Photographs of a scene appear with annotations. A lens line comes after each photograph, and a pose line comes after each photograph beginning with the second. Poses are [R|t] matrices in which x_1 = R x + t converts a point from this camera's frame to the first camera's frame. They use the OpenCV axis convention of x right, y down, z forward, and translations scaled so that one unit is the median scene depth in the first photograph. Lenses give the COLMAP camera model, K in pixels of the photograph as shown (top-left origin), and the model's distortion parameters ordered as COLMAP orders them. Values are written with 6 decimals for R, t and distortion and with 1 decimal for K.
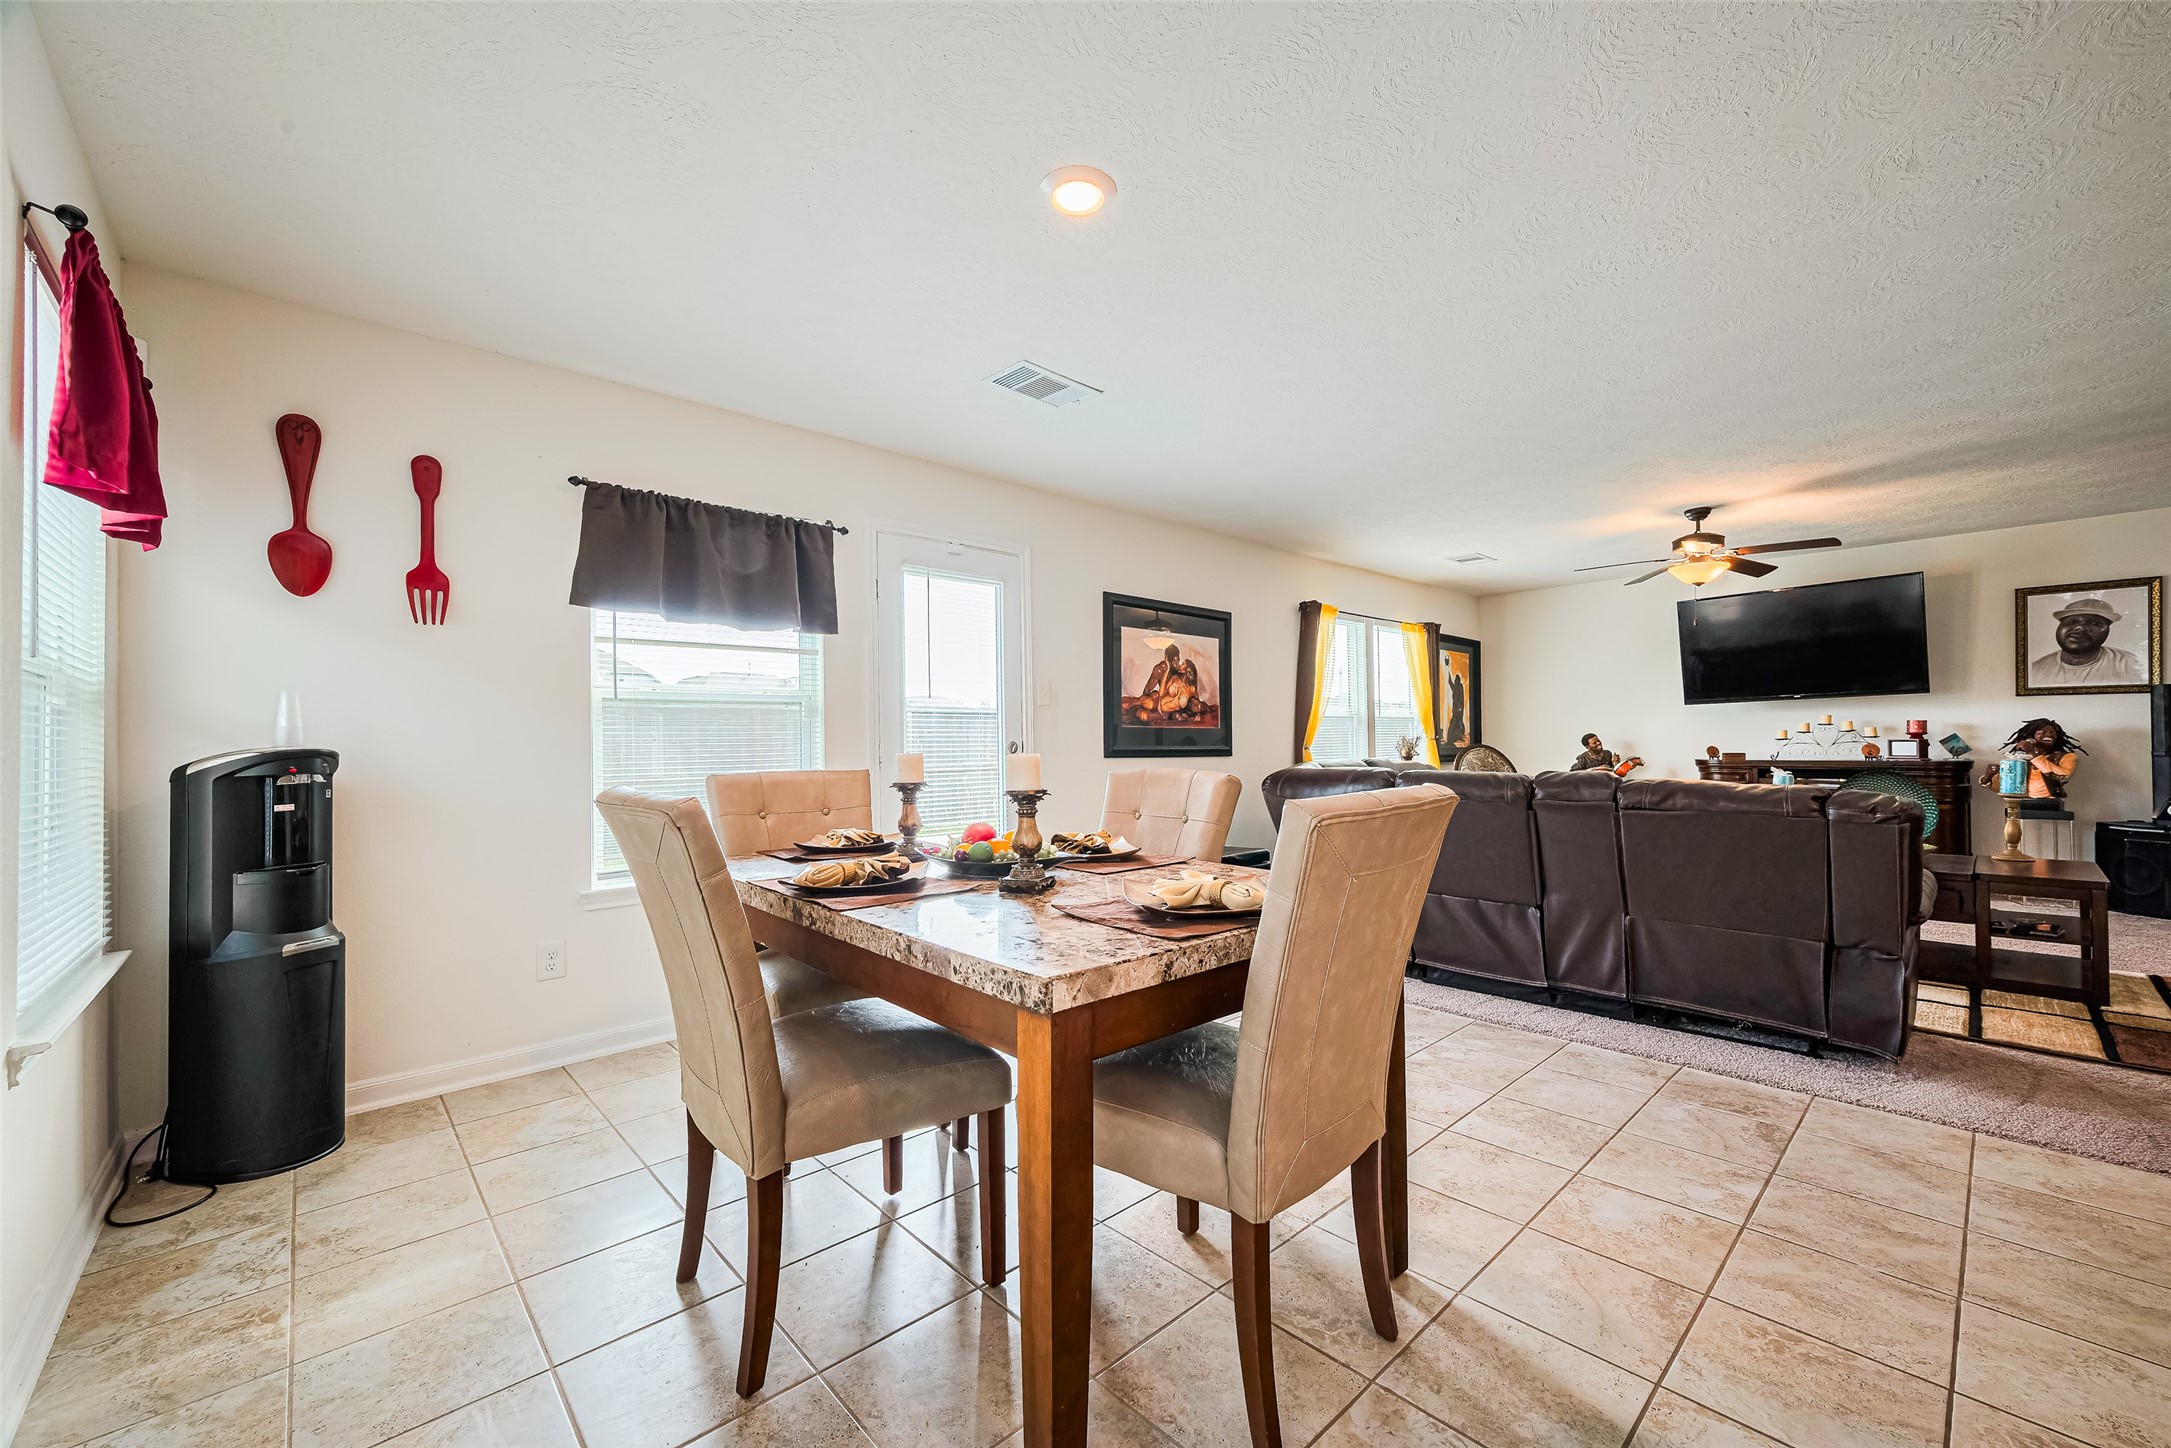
lens RADIAL K [[852.3, 0, 1094.1], [0, 852.3, 733.5], [0, 0, 1]] dist [-0.000253, 0.000026]
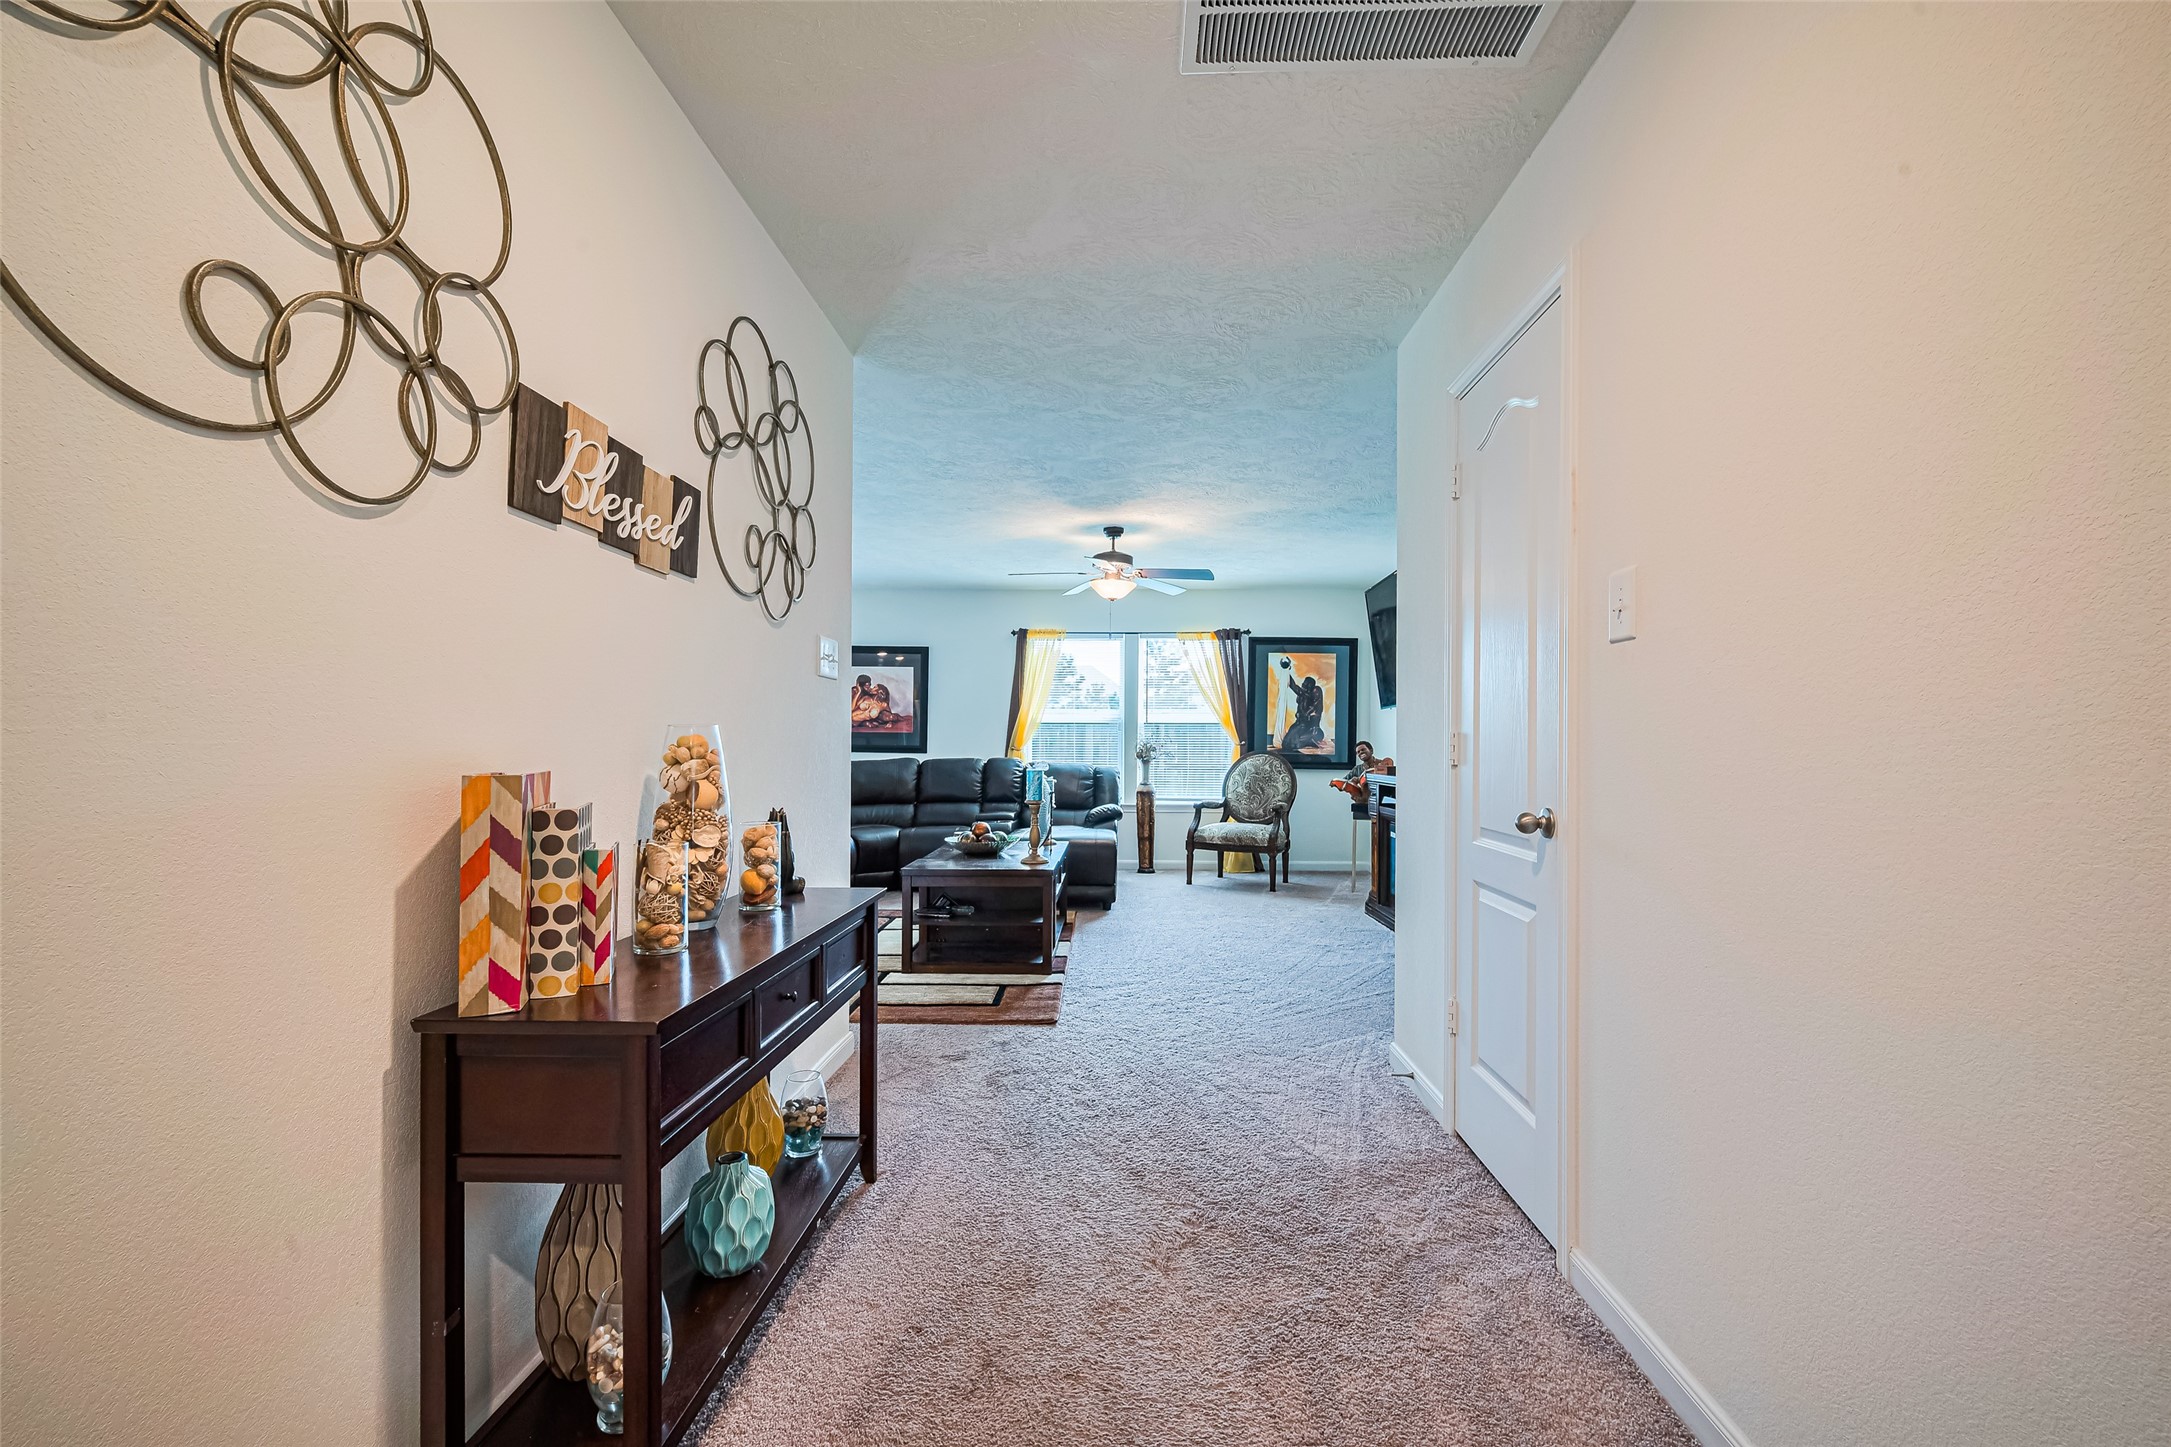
lens RADIAL K [[904.8, 0, 1094.7], [0, 904.8, 738.3], [0, 0, 1]] dist [0.000125, 0.000003]
pose [[0.706452, 0.015700, -0.707587, 1.389108], [-0.008352, 0.999869, 0.013847, -0.019495], [0.707712, -0.003872, 0.706491, 0.182202]]
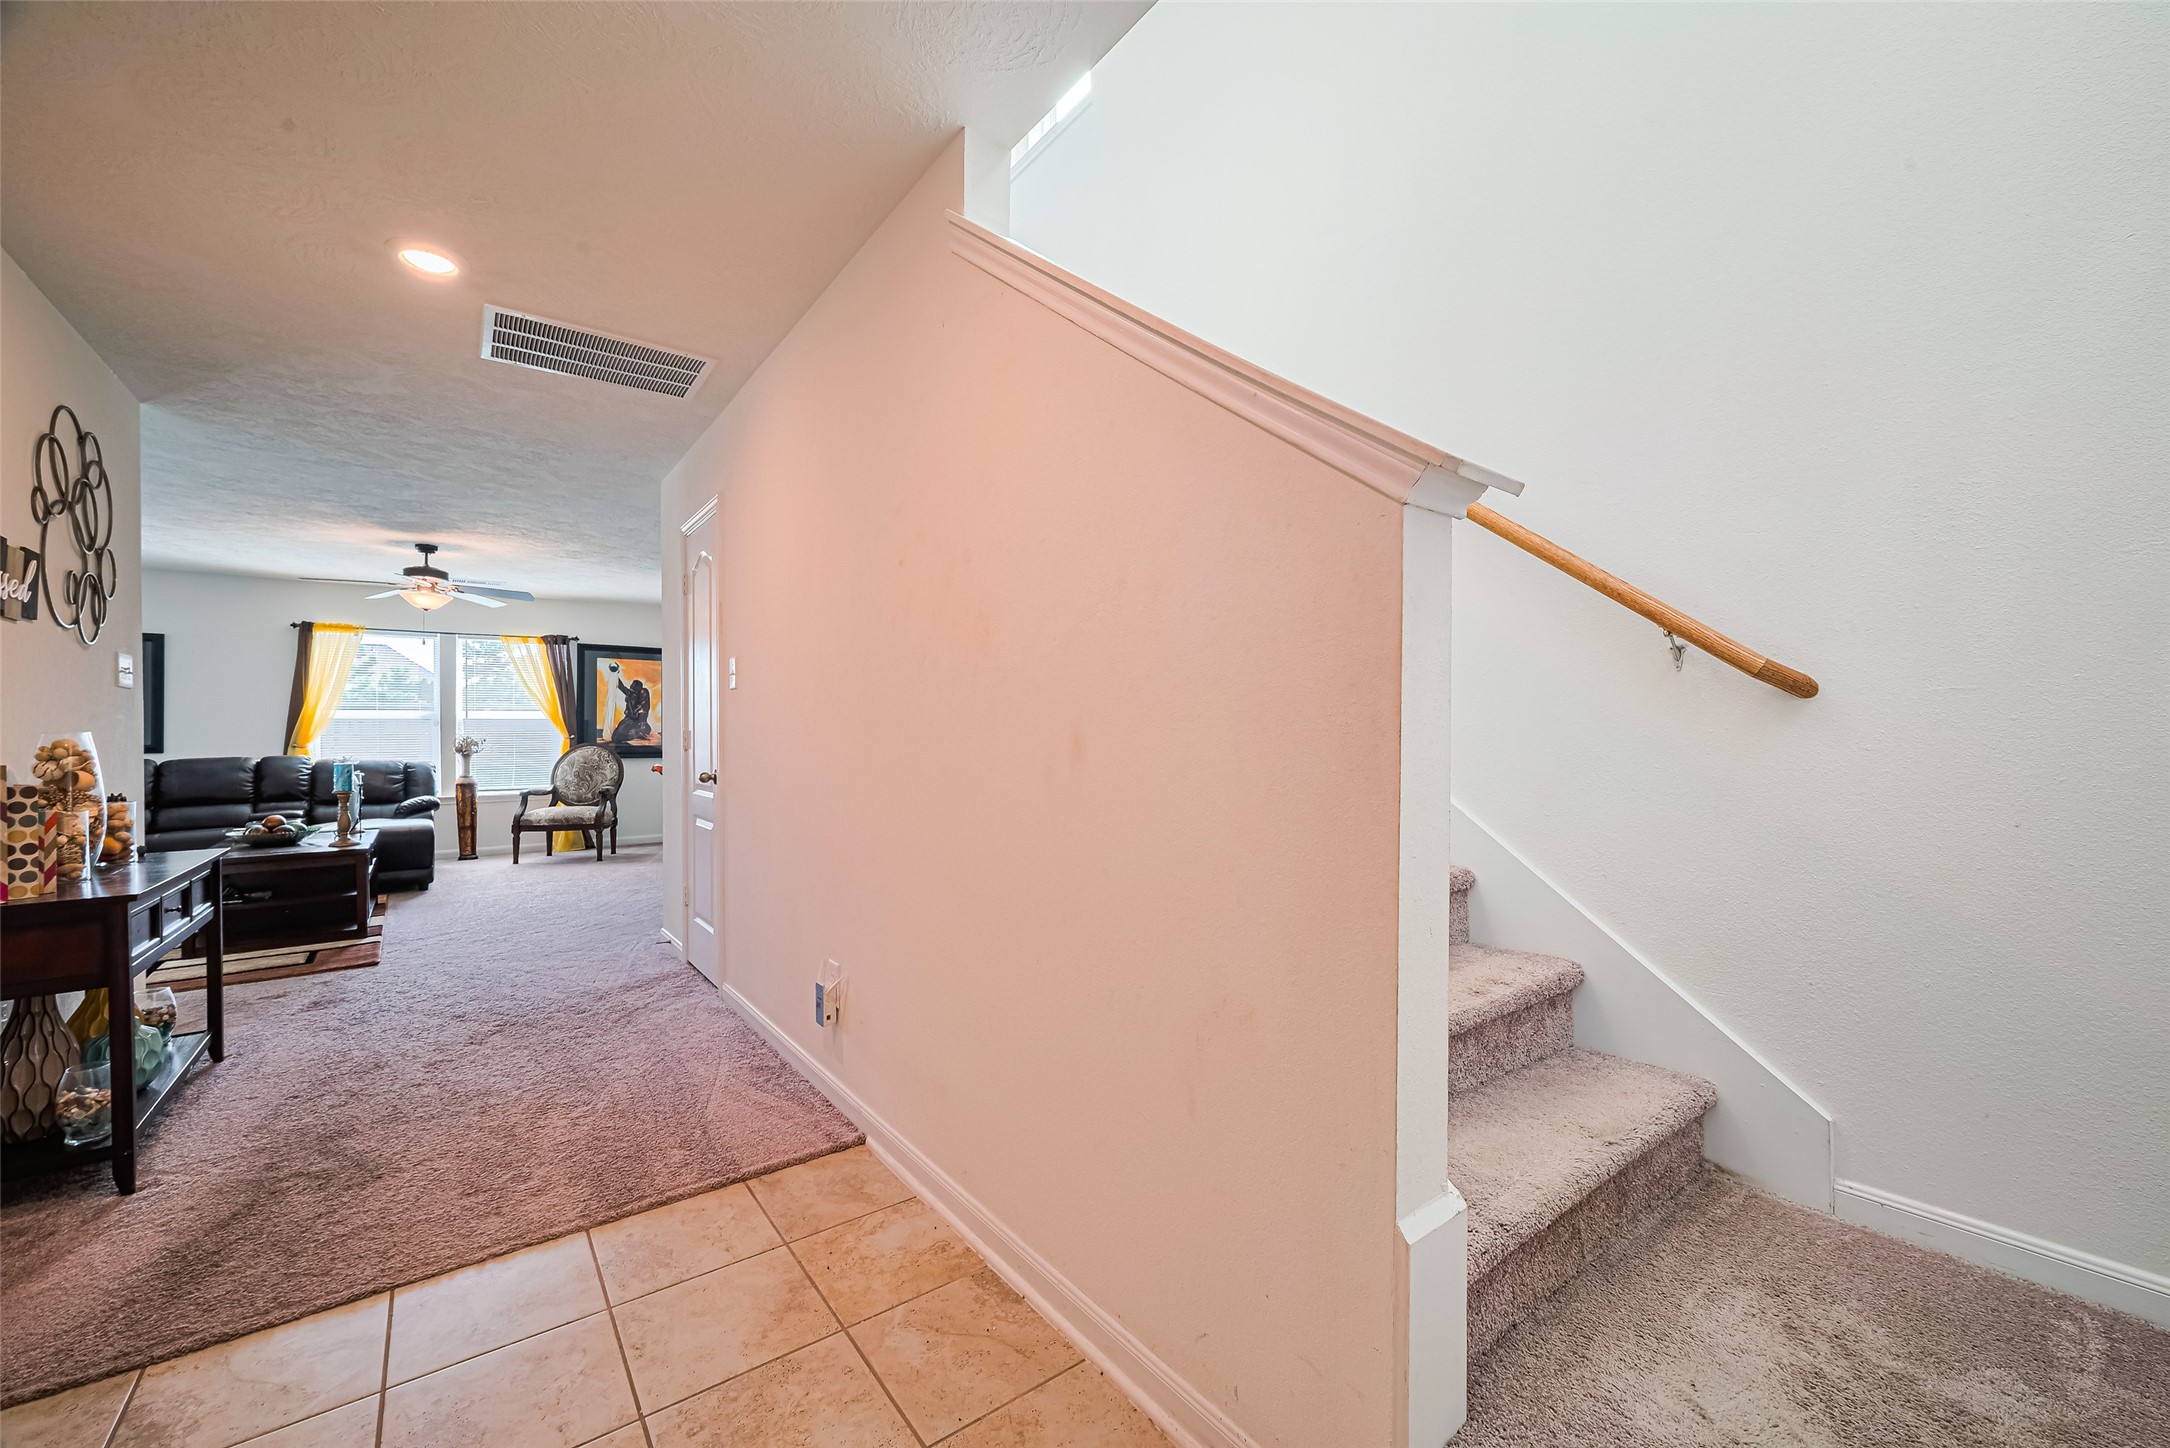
lens RADIAL K [[851.9, 0, 1093.6], [0, 851.9, 733.5], [0, 0, 1]] dist [-0.000253, 0.000026]
pose [[0.995275, 0.008513, -0.096722, 1.618811], [-0.007197, 0.999877, 0.013950, -0.027823], [0.096828, -0.013188, 0.995214, -0.068815]]
